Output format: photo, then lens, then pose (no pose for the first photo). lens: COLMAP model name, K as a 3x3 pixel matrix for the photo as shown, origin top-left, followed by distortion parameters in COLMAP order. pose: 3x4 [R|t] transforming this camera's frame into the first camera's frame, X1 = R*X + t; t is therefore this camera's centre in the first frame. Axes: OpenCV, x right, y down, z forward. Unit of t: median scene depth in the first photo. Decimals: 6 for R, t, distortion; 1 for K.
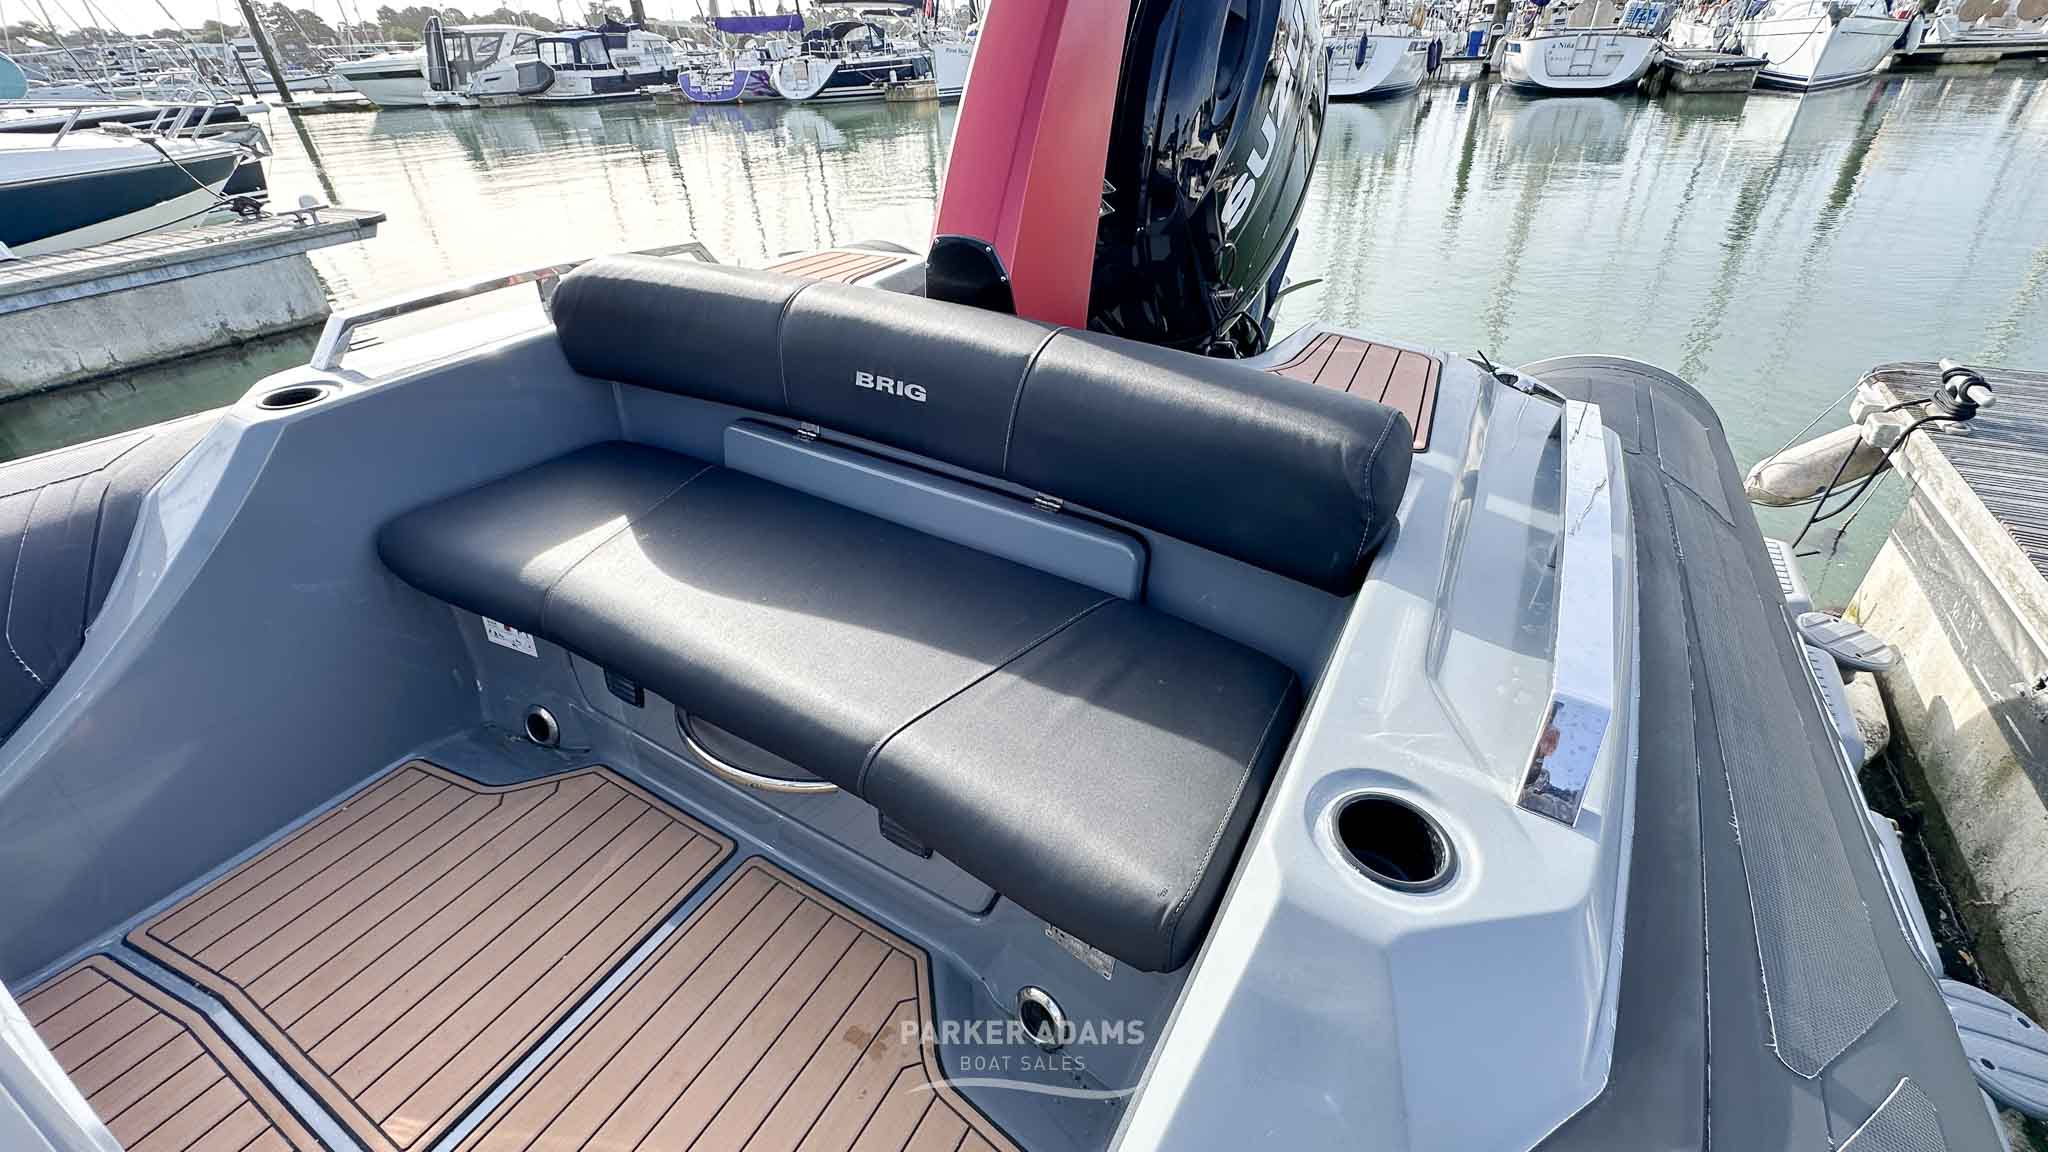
lens RADIAL K [[822.1, 0, 1010.1], [0, 822.1, 577.4], [0, 0, 1]] dist [-0.002814, 0.000027]
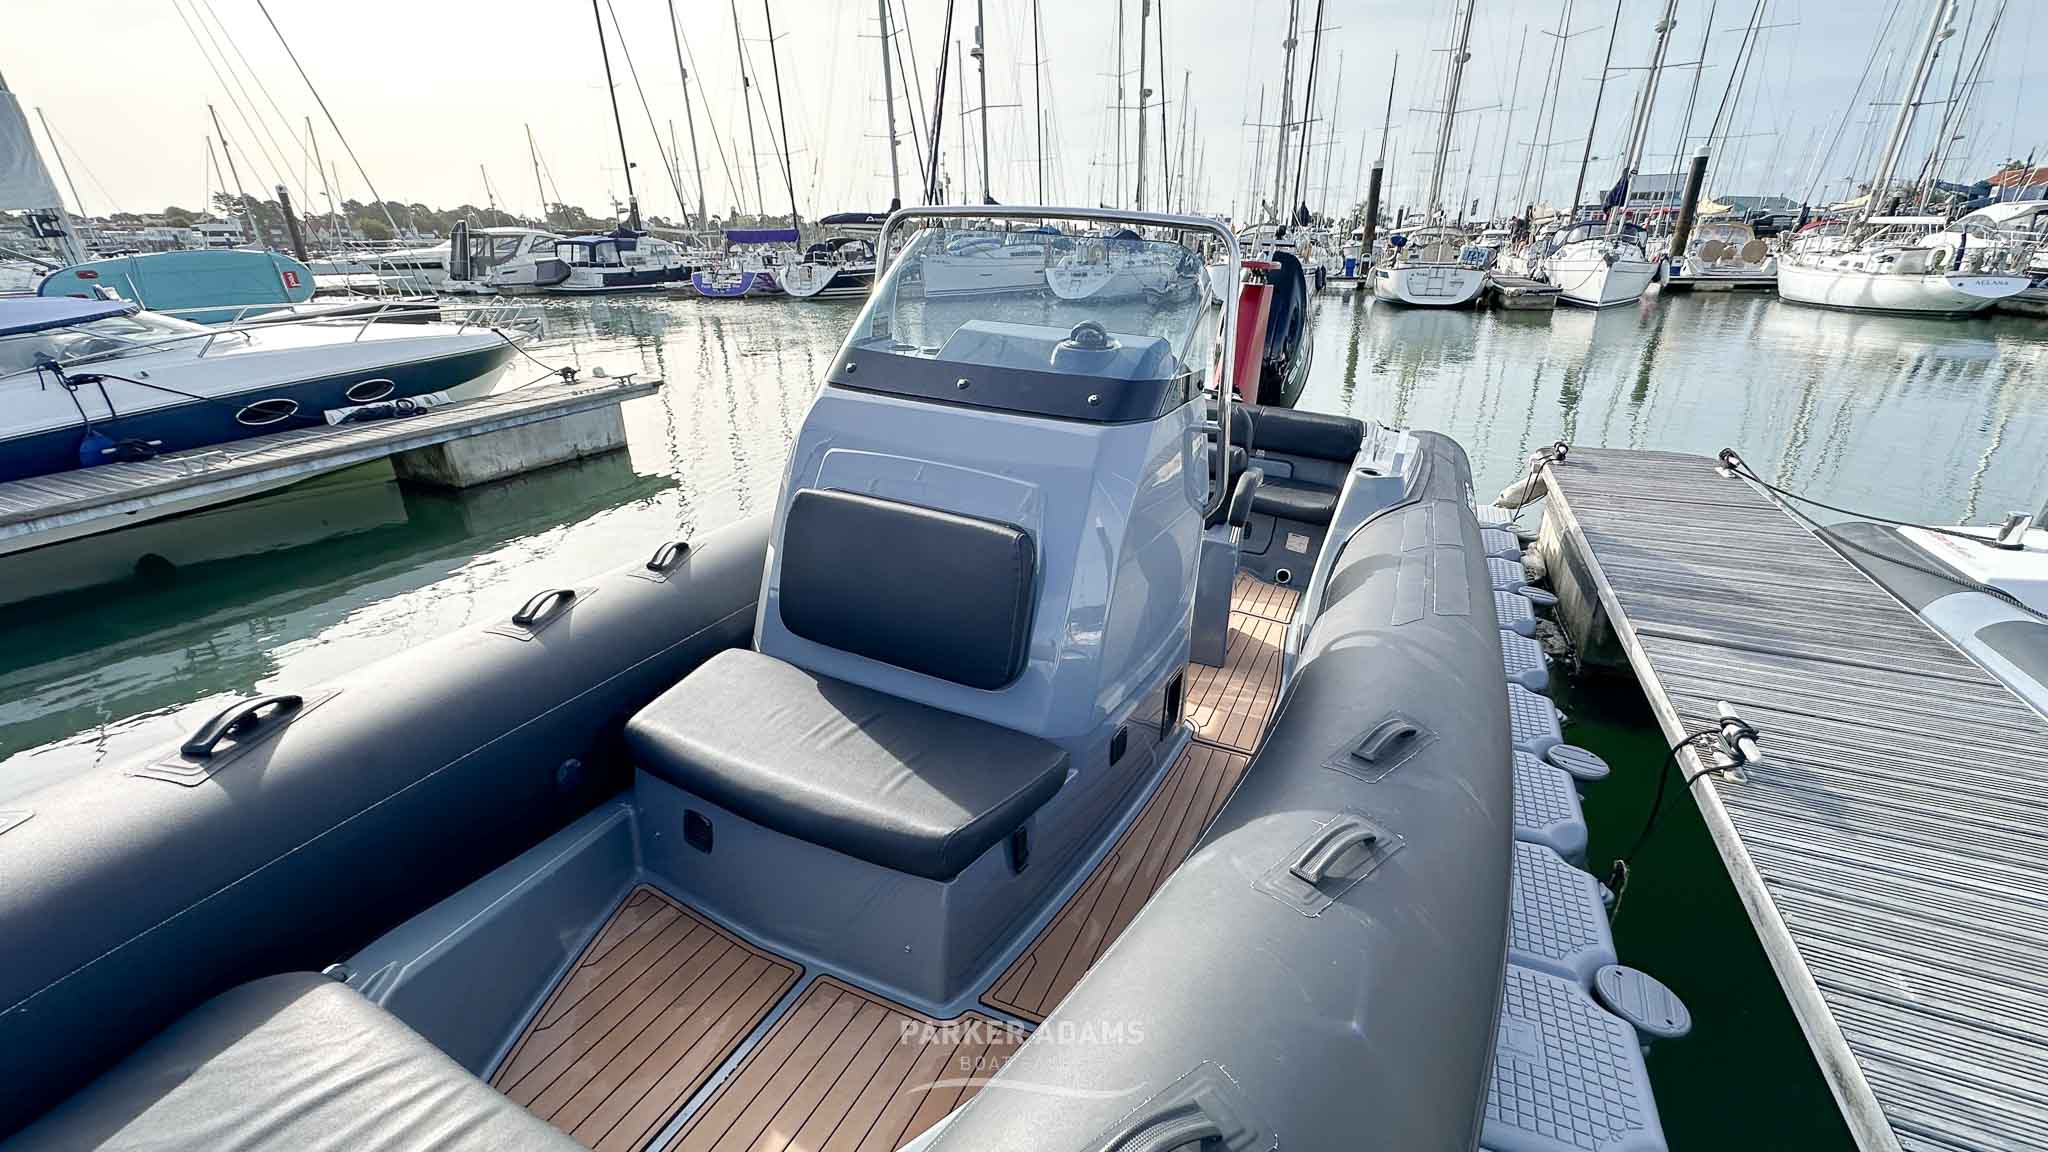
lens RADIAL K [[822.1, 0, 1017.9], [0, 822.1, 580.2], [0, 0, 1]] dist [-0.002814, 0.000027]
pose [[0.996174, -0.008038, 0.087020, -0.054732], [0.024545, 0.981414, -0.190328, 0.045560], [-0.083873, 0.191736, 0.977856, -0.094143]]
